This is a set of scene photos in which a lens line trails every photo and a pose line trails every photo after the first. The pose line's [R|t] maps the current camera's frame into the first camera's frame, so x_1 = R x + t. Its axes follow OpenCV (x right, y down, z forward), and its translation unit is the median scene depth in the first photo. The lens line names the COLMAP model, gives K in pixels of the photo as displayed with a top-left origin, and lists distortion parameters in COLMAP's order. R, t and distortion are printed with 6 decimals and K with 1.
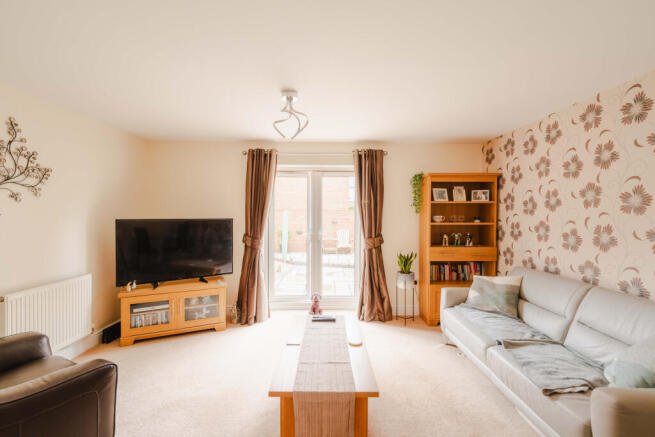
lens RADIAL K [[294.9, 0, 327.1], [0, 294.9, 216.6], [0, 0, 1]] dist [0.000737, 0.000396]
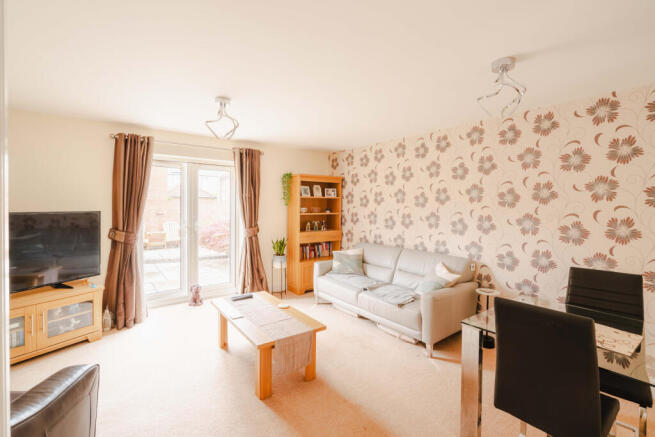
lens RADIAL K [[294.6, 0, 328.1], [0, 294.6, 209.6], [0, 0, 1]] dist [0.000032, 0.000112]
pose [[0.812656, -0.005381, 0.582719, -0.288479], [0.000166, 0.999959, 0.009003, -0.006128], [-0.582744, -0.007220, 0.812624, -0.094091]]
